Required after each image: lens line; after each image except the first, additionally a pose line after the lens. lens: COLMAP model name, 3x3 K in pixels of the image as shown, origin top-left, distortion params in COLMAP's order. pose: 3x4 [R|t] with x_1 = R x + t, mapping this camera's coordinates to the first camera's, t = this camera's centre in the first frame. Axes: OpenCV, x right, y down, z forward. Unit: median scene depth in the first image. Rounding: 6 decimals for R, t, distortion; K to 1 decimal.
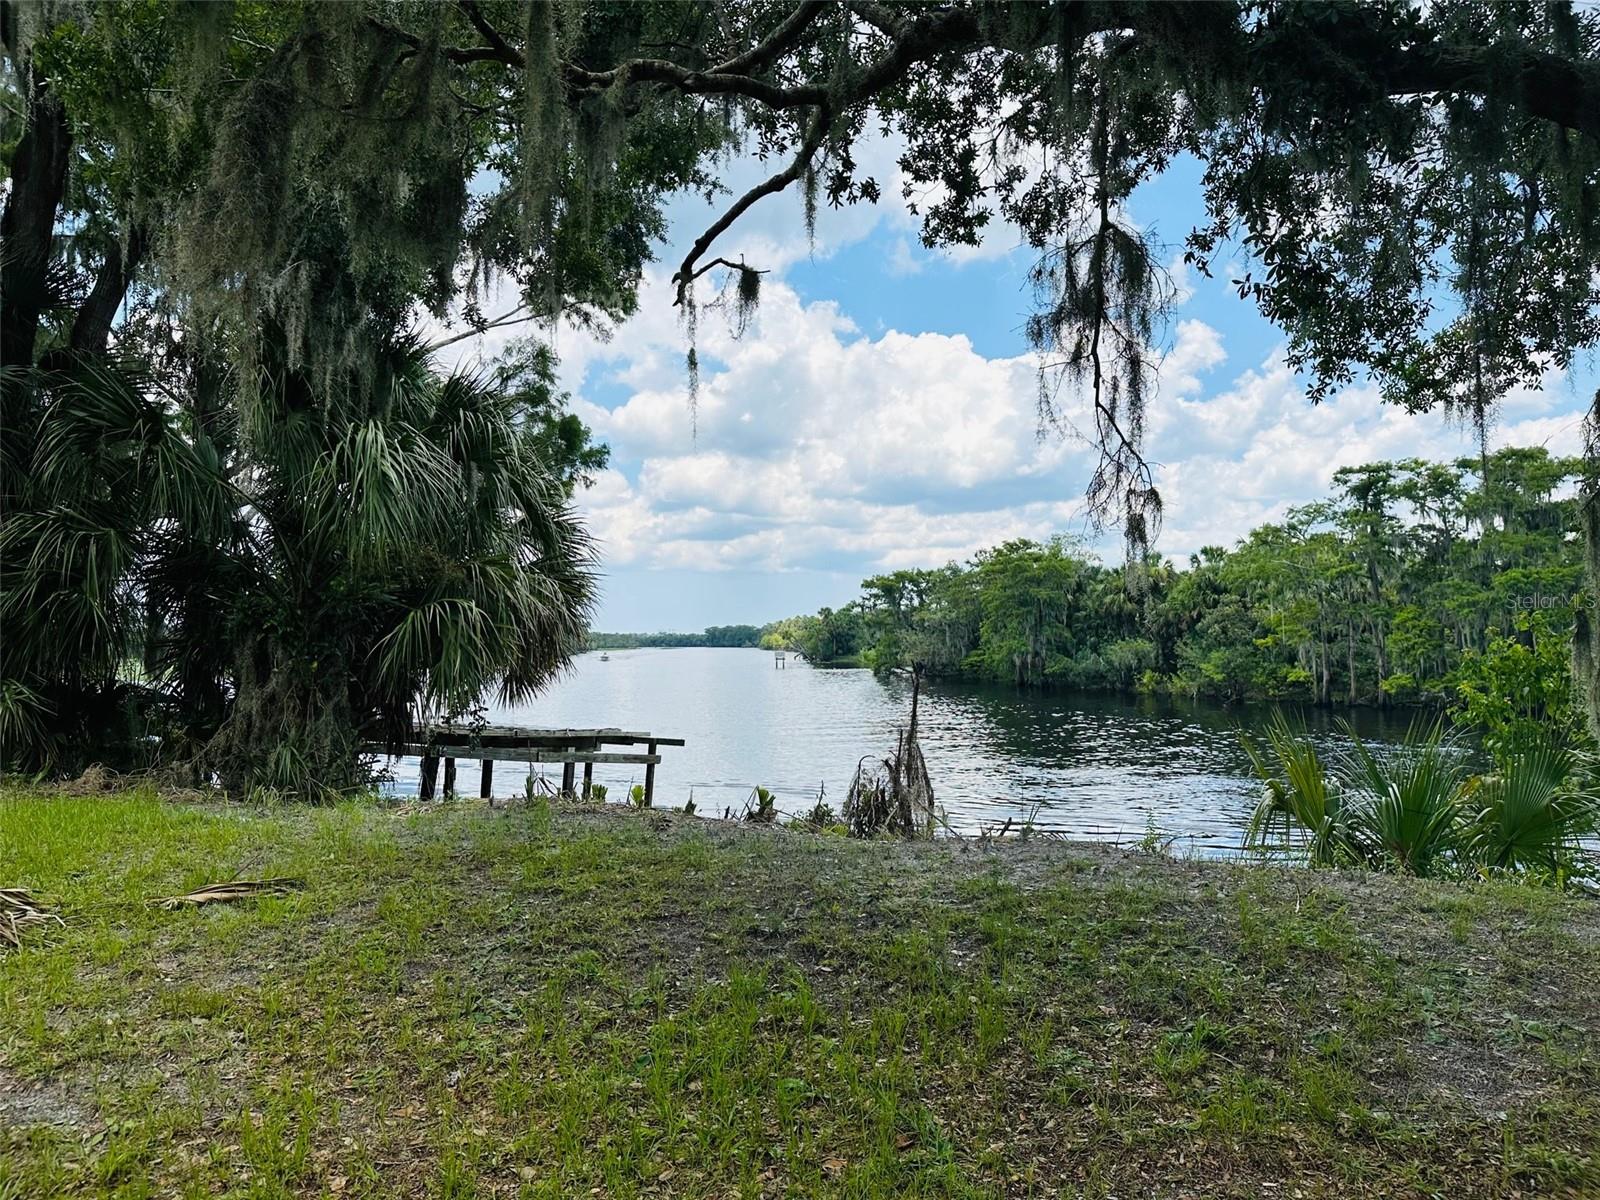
lens RADIAL K [[1037.0, 0, 788.4], [0, 1037.0, 614.3], [0, 0, 1]] dist [-0.012388, -0.018841]
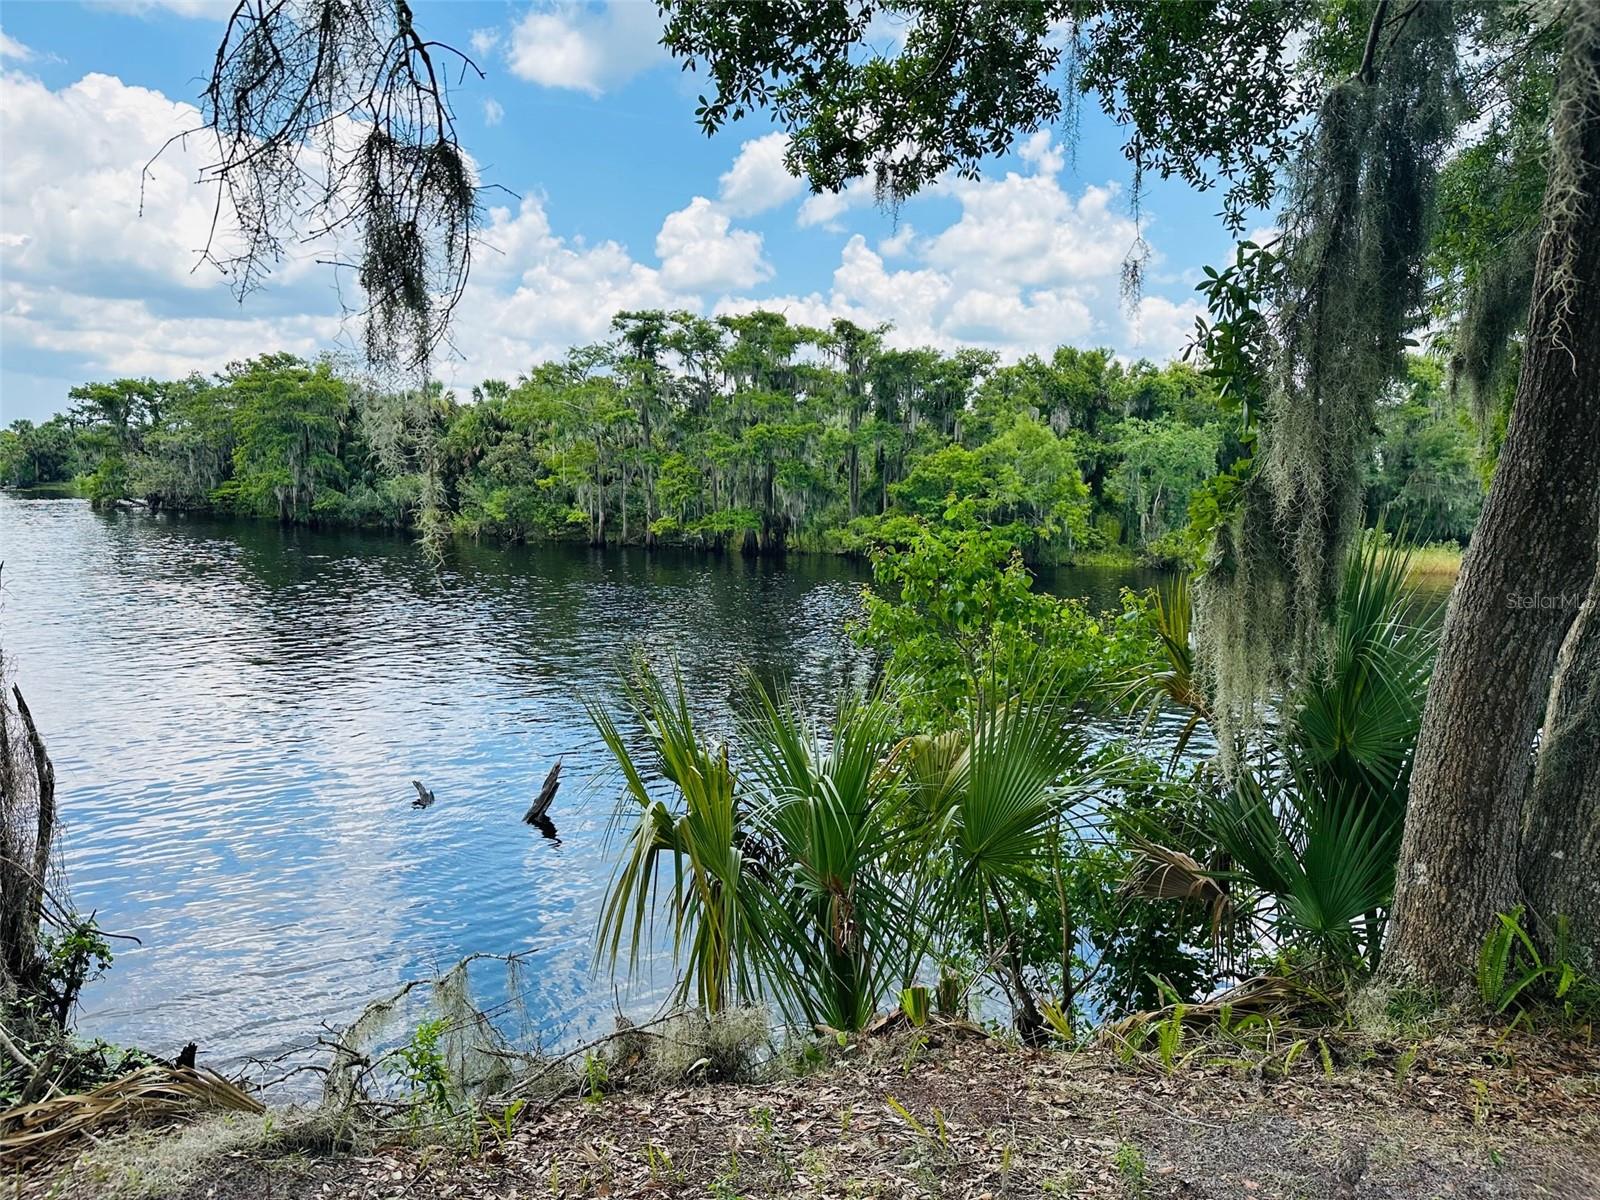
lens RADIAL K [[1037.0, 0, 792.3], [0, 1037.0, 614.6], [0, 0, 1]] dist [-0.012388, -0.018841]
pose [[0.783711, -0.050537, 0.619067, 0.020349], [-0.049393, 0.988457, 0.143222, -0.001887], [-0.619159, -0.142822, 0.772168, 0.058474]]
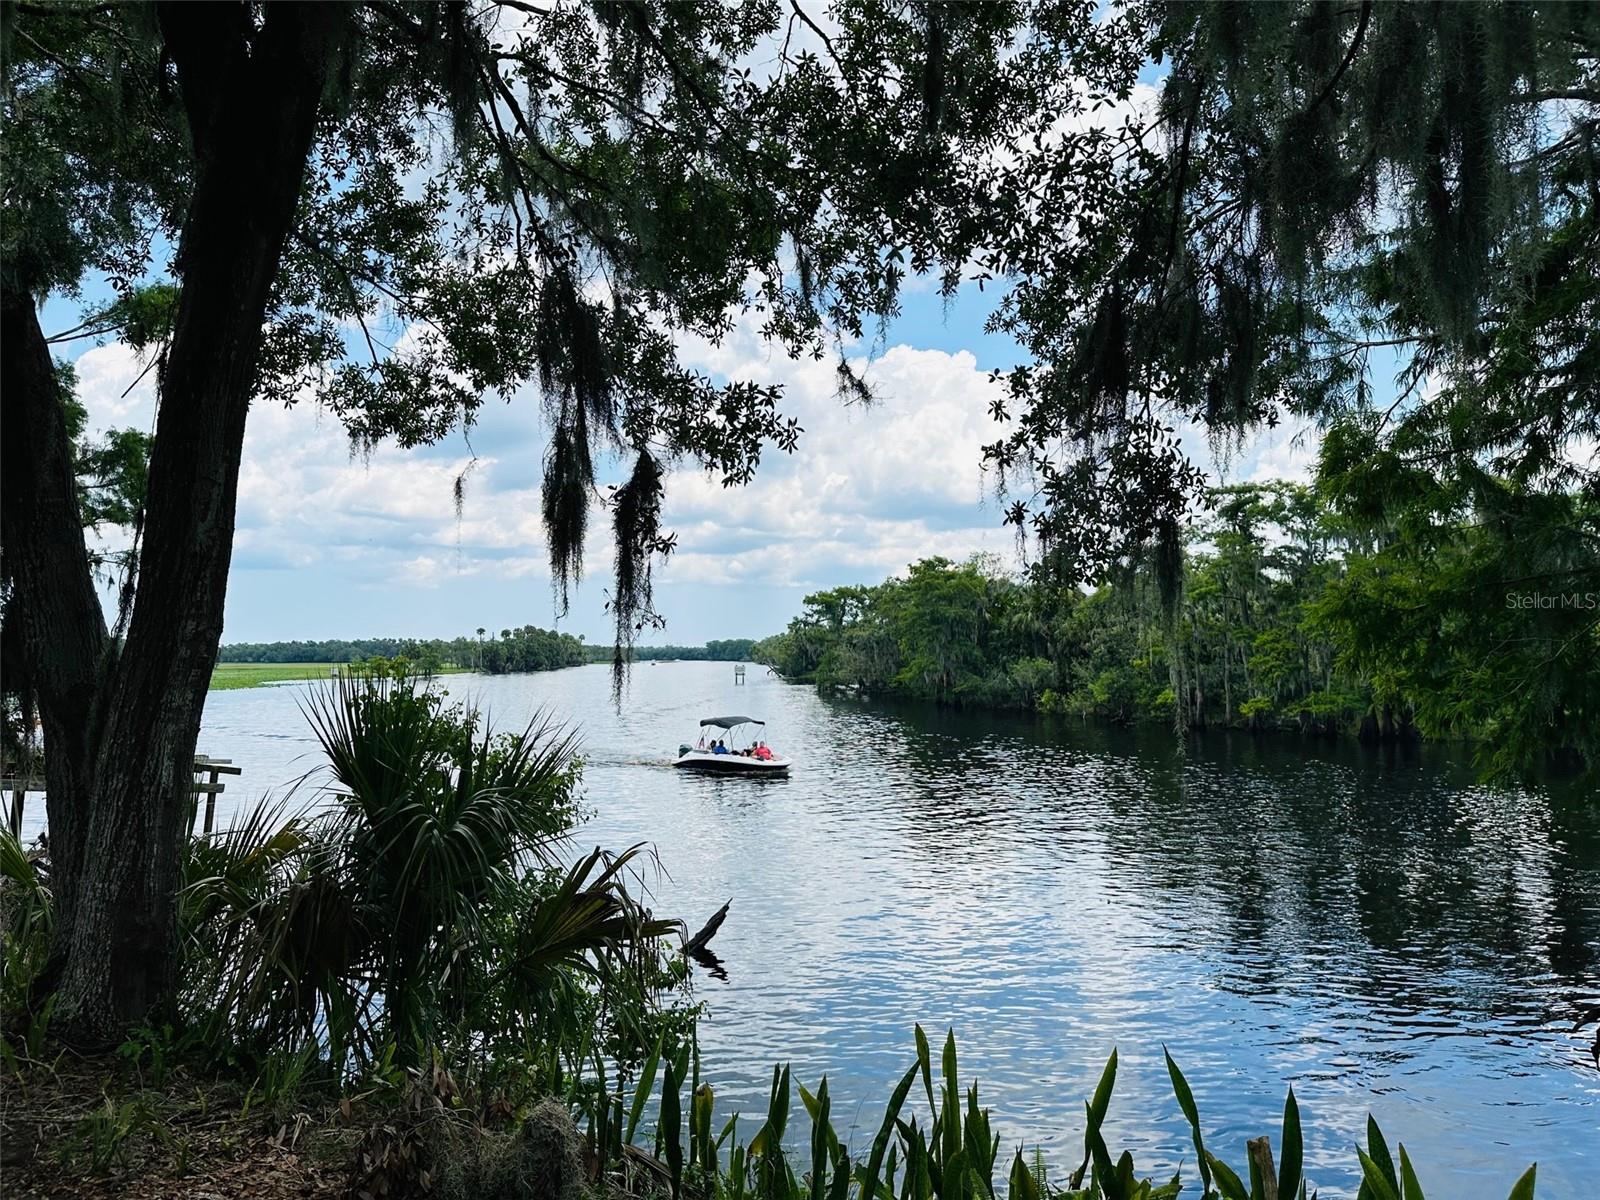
lens RADIAL K [[1037.0, 0, 795.3], [0, 1037.0, 610.9], [0, 0, 1]] dist [-0.012388, -0.018841]
pose [[0.999964, 0.007140, 0.004686, 0.115875], [-0.007060, 0.999831, -0.016957, -0.003942], [-0.004806, 0.016924, 0.999845, 0.007423]]
